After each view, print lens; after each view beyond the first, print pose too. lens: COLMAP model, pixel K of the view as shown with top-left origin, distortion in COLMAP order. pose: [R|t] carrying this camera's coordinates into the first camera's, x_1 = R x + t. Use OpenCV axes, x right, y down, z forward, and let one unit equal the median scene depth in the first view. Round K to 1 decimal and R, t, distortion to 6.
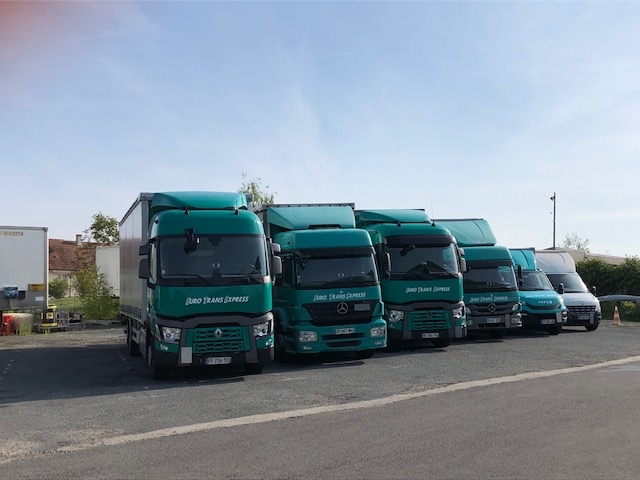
lens RADIAL K [[791.4, 0, 320.0], [0, 791.4, 240.0], [0, 0, 1]] dist [0.076253, -0.017039]
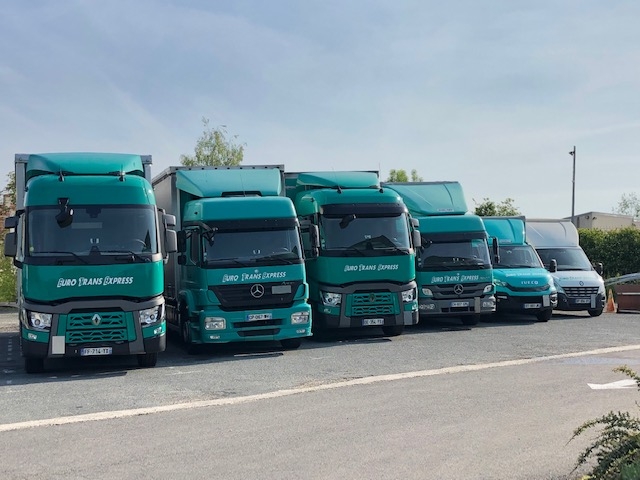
lens RADIAL K [[1010.7, 0, 320.0], [0, 1010.7, 240.0], [0, 0, 1]] dist [0.084626, -0.145625]
pose [[0.999898, 0.001635, -0.014223, 0.107540], [-0.001064, 0.999198, 0.040036, -0.011166], [0.014277, -0.040016, 0.999097, -0.078046]]
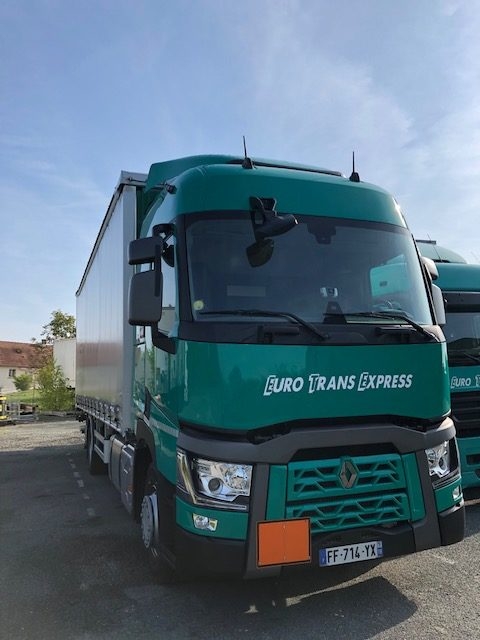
lens RADIAL K [[530.3, 0, 240.0], [0, 530.3, 320.0], [0, 0, 1]] dist [-0.003578, -0.000712]
pose [[0.998626, 0.006808, 0.051955, -0.157818], [-0.003619, 0.998117, -0.061230, 0.051316], [-0.052274, 0.060958, 0.996771, 0.625670]]
